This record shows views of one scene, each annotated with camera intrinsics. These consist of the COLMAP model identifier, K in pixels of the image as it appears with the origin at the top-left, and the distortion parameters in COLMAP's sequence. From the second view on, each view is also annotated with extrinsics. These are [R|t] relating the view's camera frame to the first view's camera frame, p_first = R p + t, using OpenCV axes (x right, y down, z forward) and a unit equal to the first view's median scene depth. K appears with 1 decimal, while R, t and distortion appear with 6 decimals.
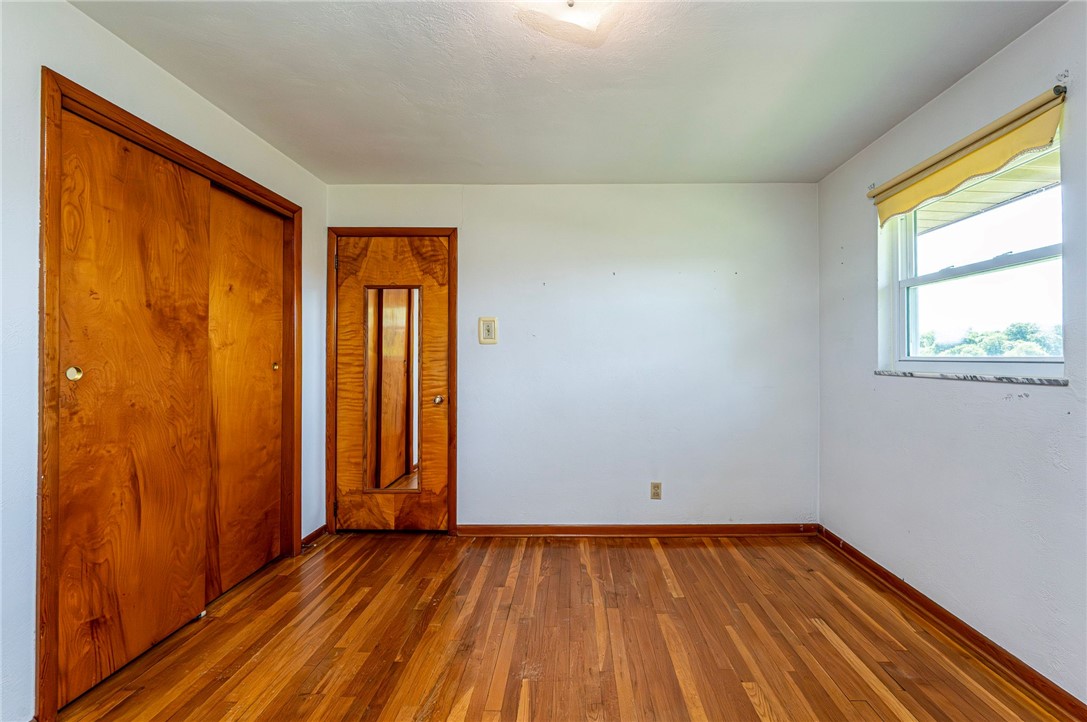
lens RADIAL K [[437.7, 0, 570.1], [0, 437.7, 350.9], [0, 0, 1]] dist [0.002372, -0.000725]
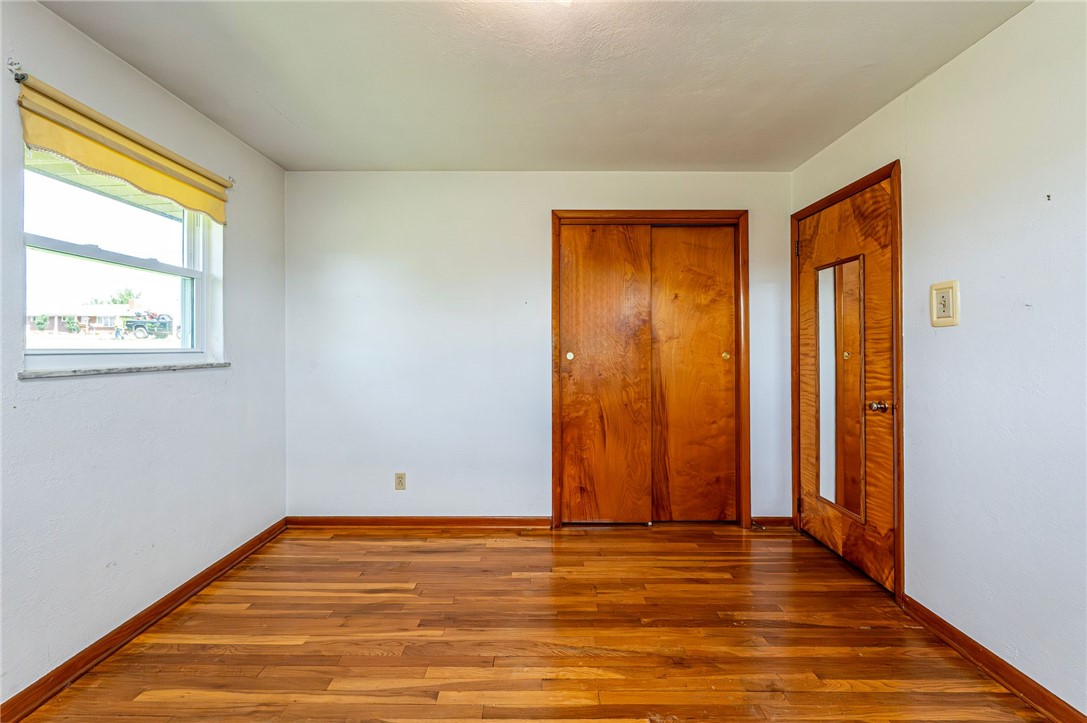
lens RADIAL K [[437.7, 0, 545.2], [0, 437.7, 339.6], [0, 0, 1]] dist [0.002372, -0.000725]
pose [[0.012285, -0.017205, -0.999777, 0.495617], [0.014480, 0.999750, -0.017027, 0.006447], [0.999820, -0.014267, 0.012531, 0.511962]]
